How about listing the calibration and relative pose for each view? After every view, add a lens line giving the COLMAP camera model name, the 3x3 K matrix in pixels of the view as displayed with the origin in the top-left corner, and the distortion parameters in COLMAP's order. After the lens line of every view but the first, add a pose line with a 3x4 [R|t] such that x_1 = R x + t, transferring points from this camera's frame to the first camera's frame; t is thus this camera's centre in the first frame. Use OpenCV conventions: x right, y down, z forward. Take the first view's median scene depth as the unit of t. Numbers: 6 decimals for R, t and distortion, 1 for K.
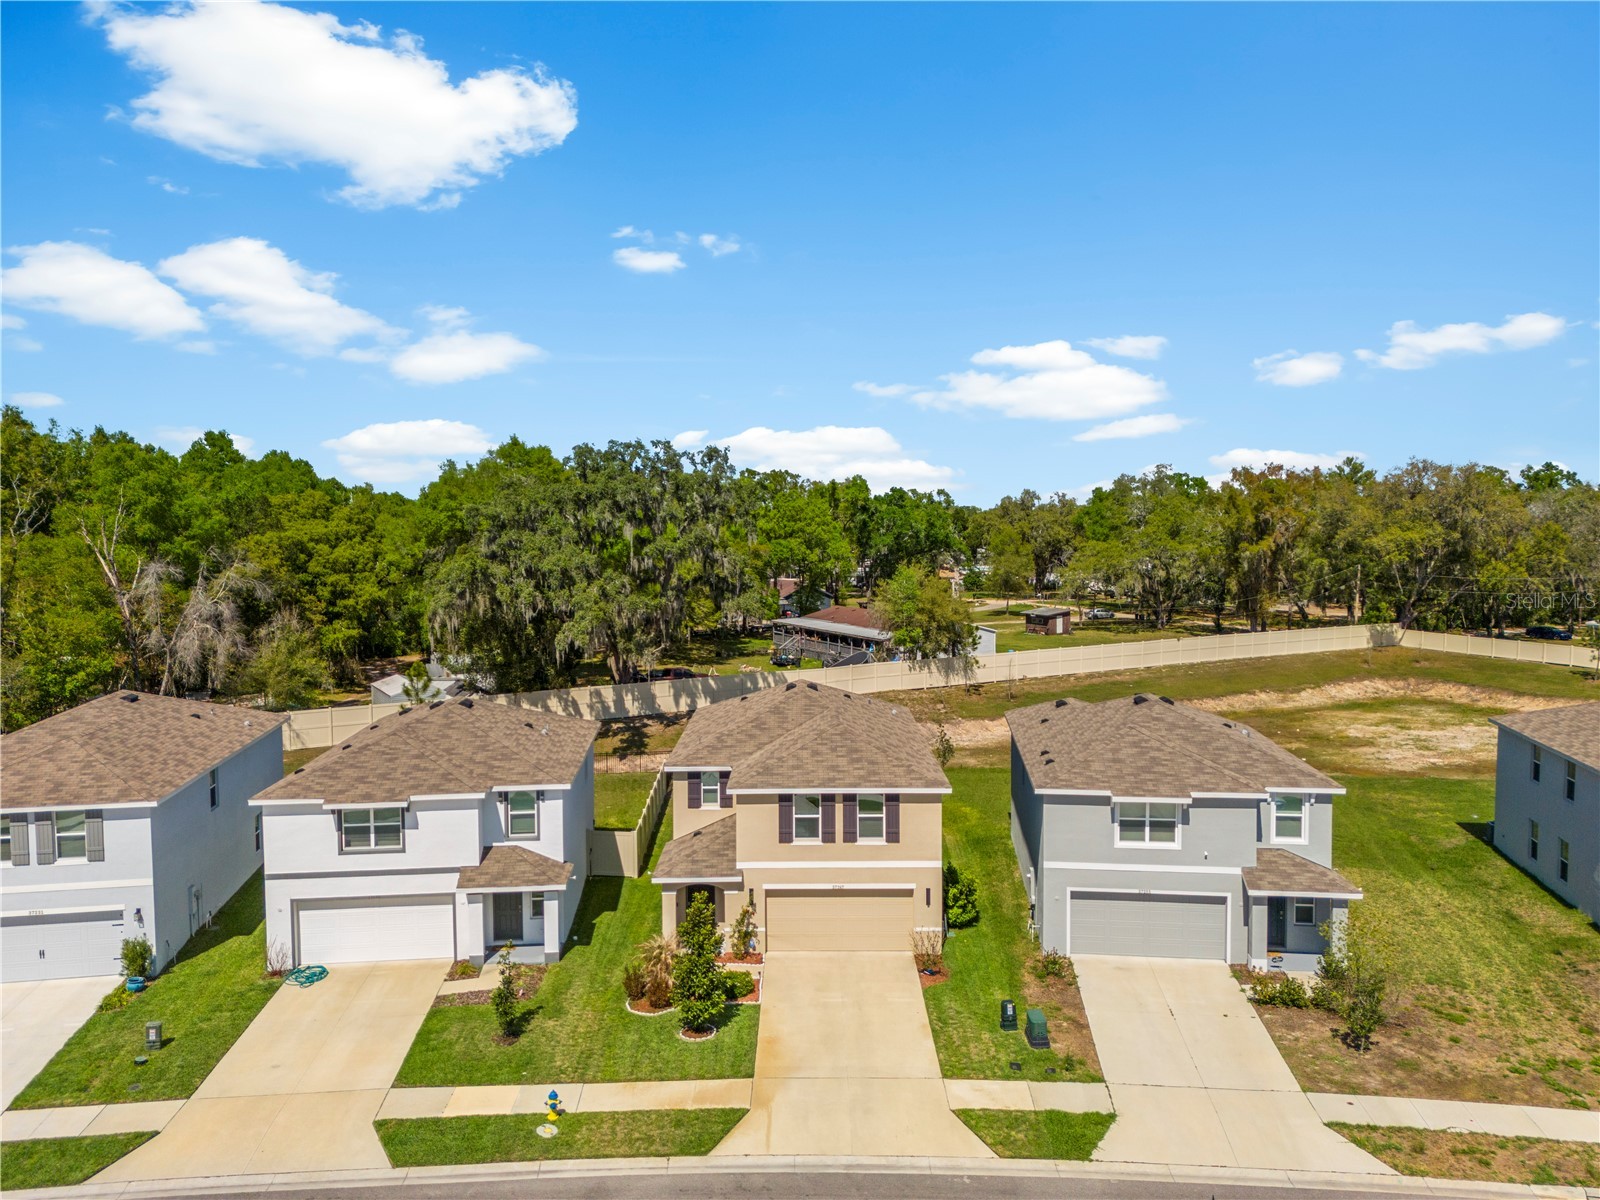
lens RADIAL K [[1174.2, 0, 797.1], [0, 1174.2, 601.1], [0, 0, 1]] dist [0.066438, -0.046685]
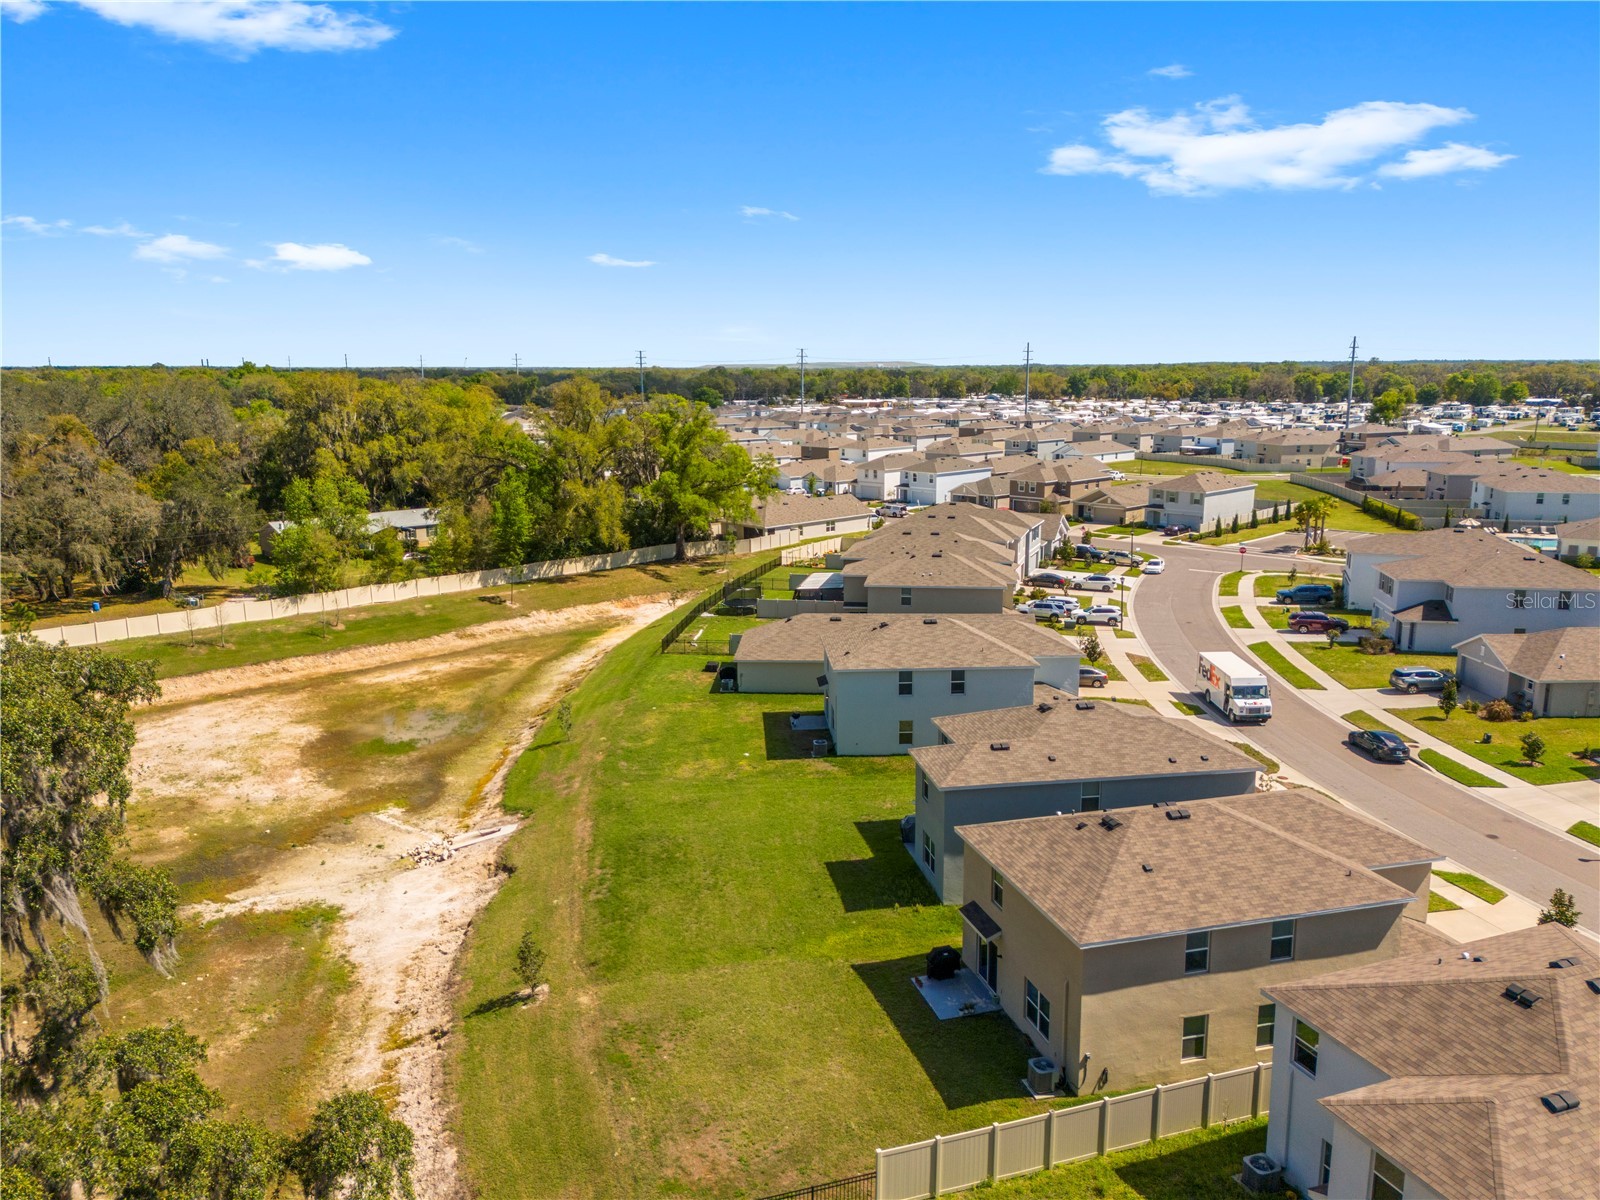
lens RADIAL K [[1170.3, 0, 800.5], [0, 1170.3, 603.7], [0, 0, 1]] dist [0.090619, -0.095896]
pose [[-0.279186, -0.180731, 0.943076, -0.909034], [0.073982, 0.975160, 0.208782, -0.353225], [-0.957383, 0.128060, -0.258880, 1.838674]]
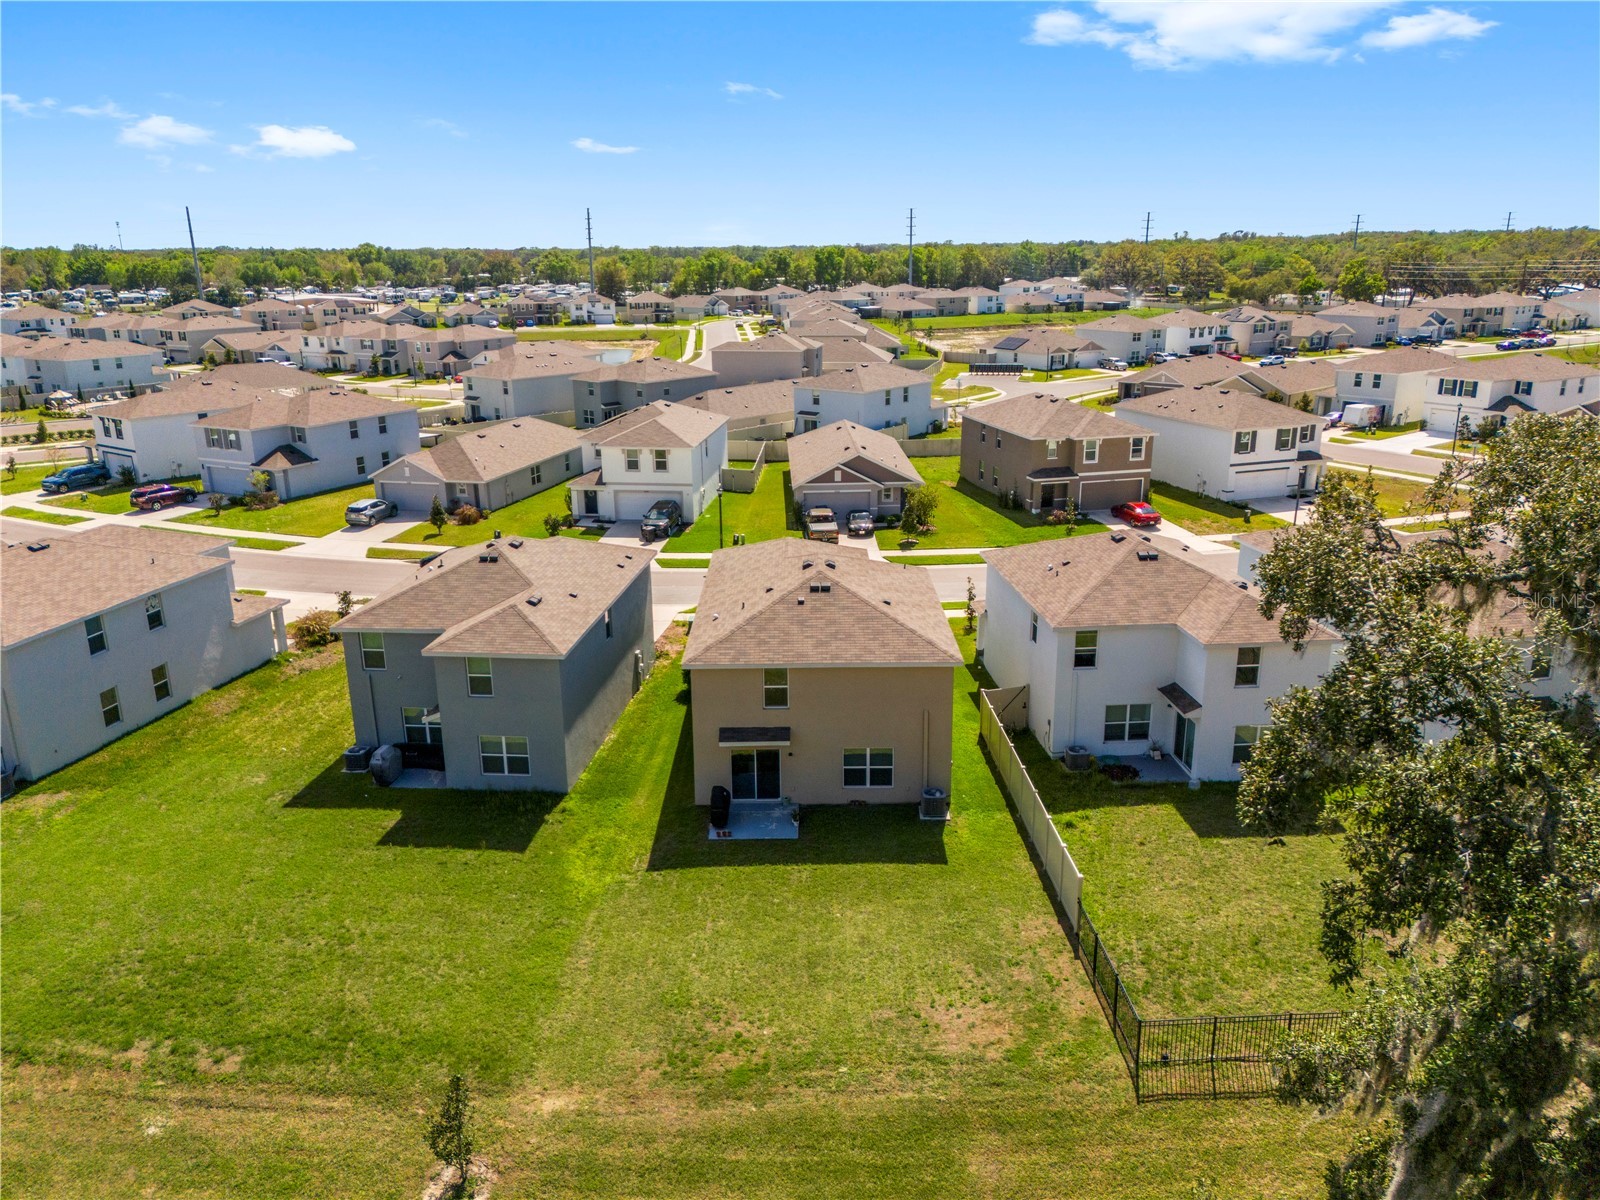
lens RADIAL K [[1170.3, 0, 800.5], [0, 1170.3, 603.7], [0, 0, 1]] dist [0.090619, -0.095896]
pose [[-0.999895, 0.014454, -0.000713, 0.026496], [0.013284, 0.936263, 0.351048, -0.290024], [0.005741, 0.351001, -0.936357, 2.373115]]
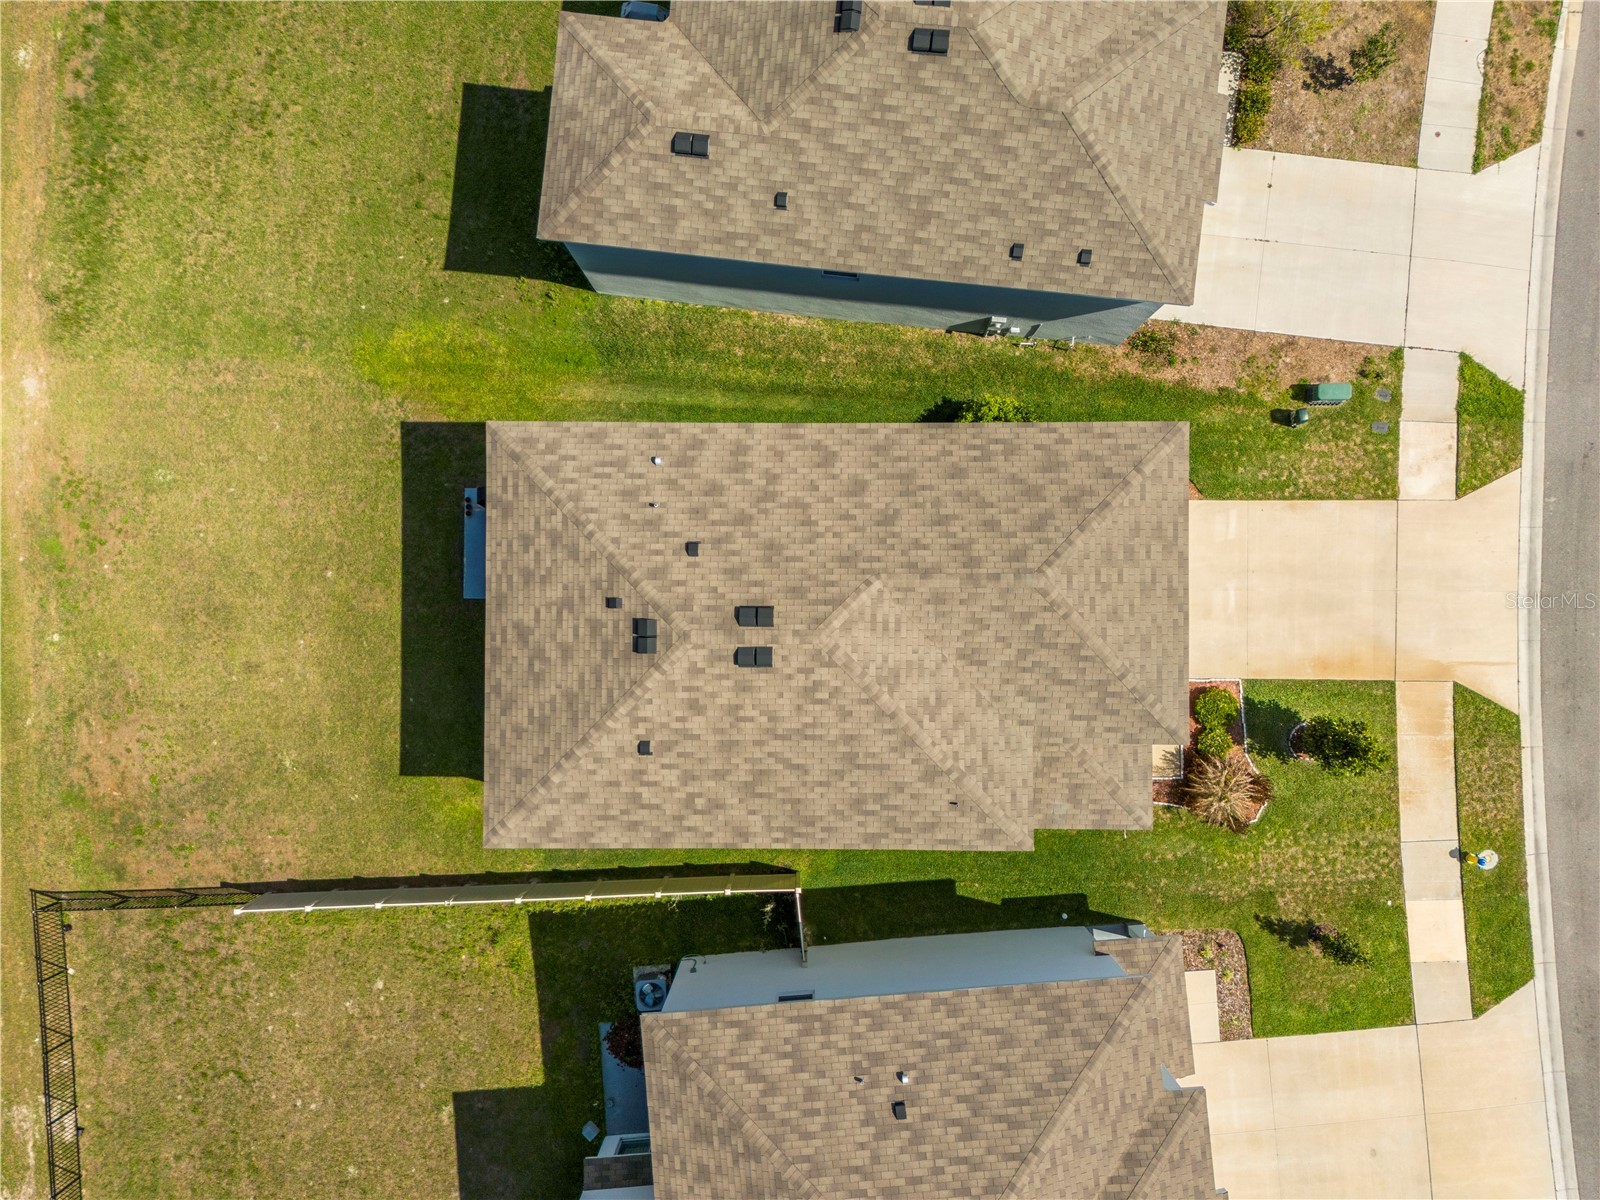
lens RADIAL K [[1174.2, 0, 797.1], [0, 1174.2, 601.1], [0, 0, 1]] dist [0.066438, -0.046685]
pose [[-0.002176, -0.999877, 0.015556, 0.014428], [0.081947, 0.015326, 0.996519, -0.557825], [-0.996634, 0.003443, 0.081903, 1.166553]]
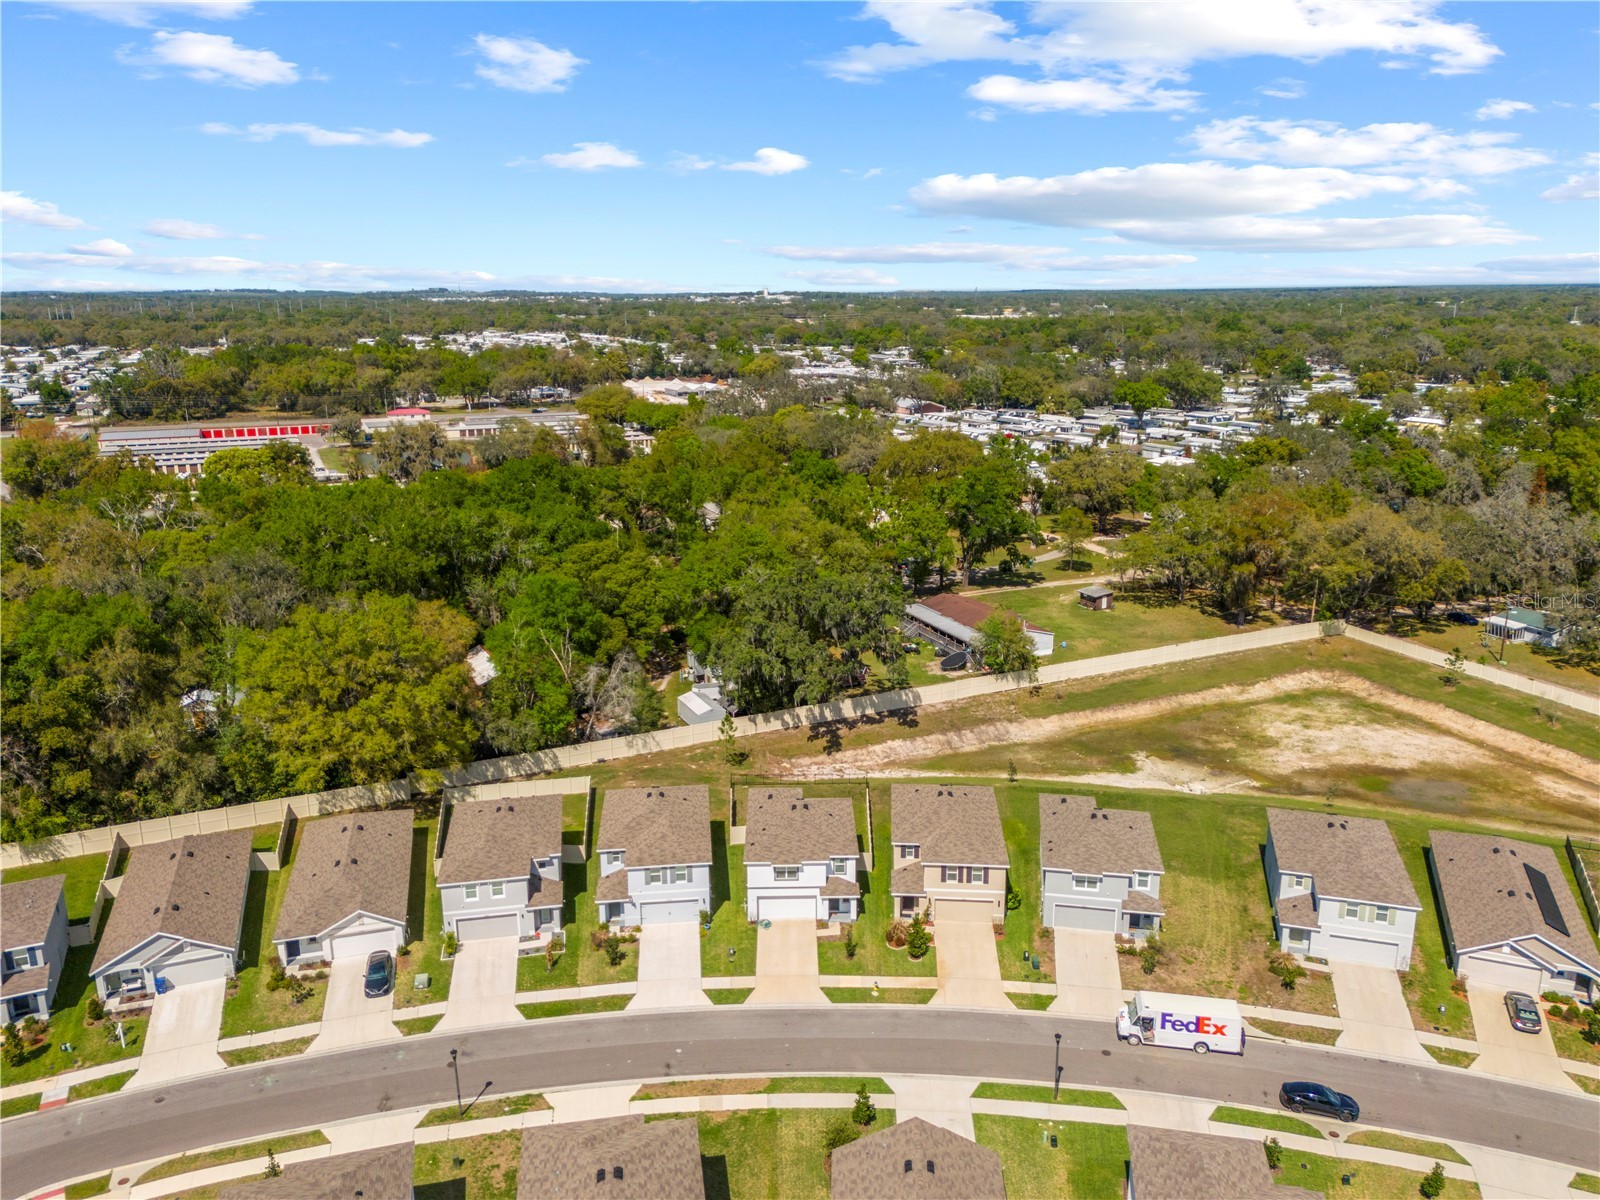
lens RADIAL K [[1170.3, 0, 800.5], [0, 1170.3, 603.7], [0, 0, 1]] dist [0.090619, -0.095896]
pose [[0.997692, 0.017953, -0.065482, -0.165030], [-0.005263, 0.981958, 0.189028, -0.879887], [0.067694, -0.188247, 0.979786, -1.432534]]
